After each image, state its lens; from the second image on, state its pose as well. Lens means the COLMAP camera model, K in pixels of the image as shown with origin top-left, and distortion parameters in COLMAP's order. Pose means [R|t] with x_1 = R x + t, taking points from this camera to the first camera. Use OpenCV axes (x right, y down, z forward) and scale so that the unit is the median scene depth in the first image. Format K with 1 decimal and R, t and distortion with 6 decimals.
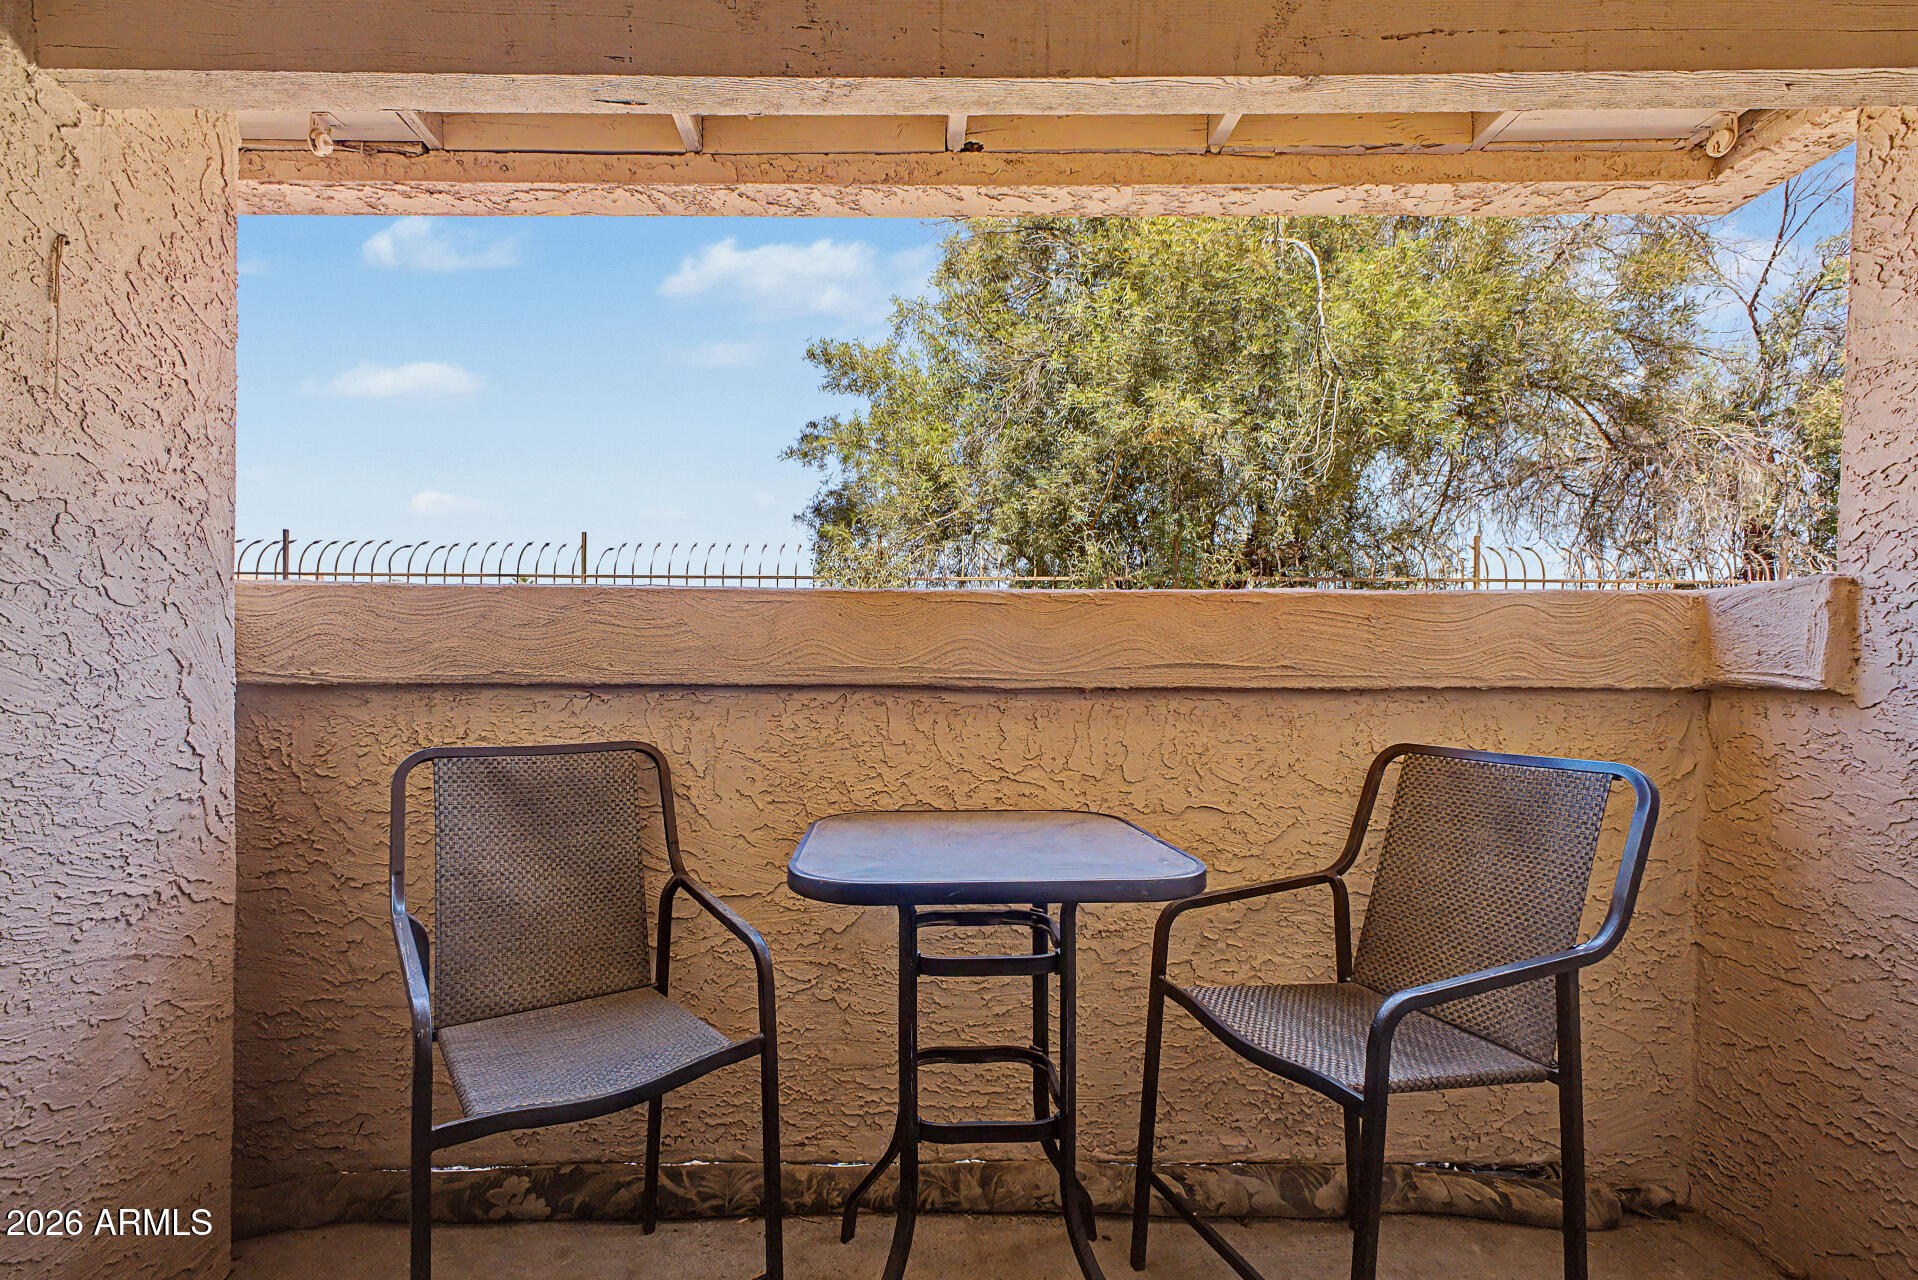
lens RADIAL K [[767.3, 0, 855.4], [0, 767.3, 665.6], [0, 0, 1]] dist [0.001225, 0.000094]
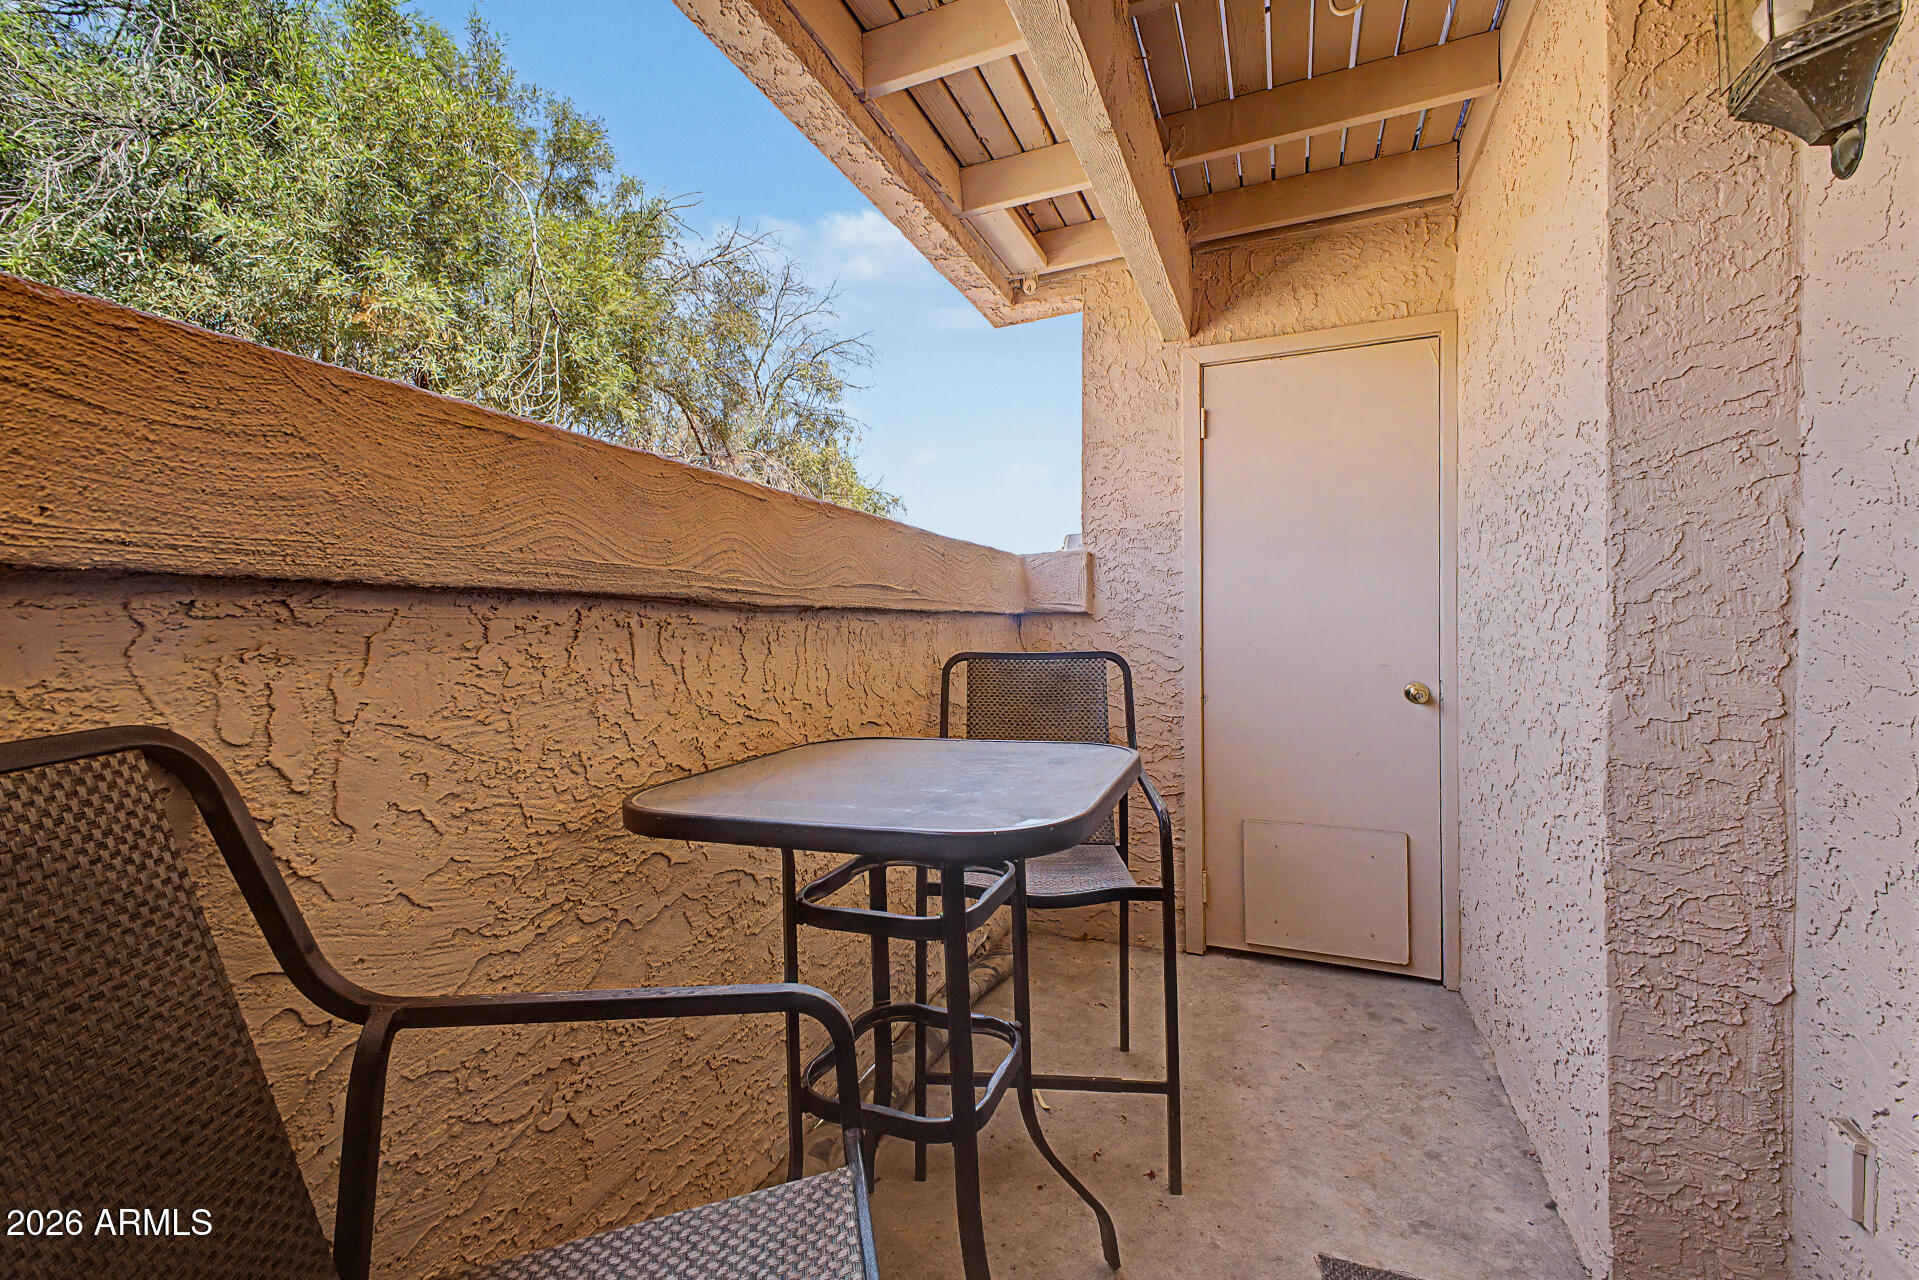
lens RADIAL K [[786.7, 0, 971.8], [0, 786.7, 634.7], [0, 0, 1]] dist [0.002540, 0.000067]
pose [[0.349044, -0.012320, 0.937025, -0.491119], [0.004083, 0.999924, 0.011626, 0.051175], [-0.937097, -0.000232, 0.349068, 0.489165]]
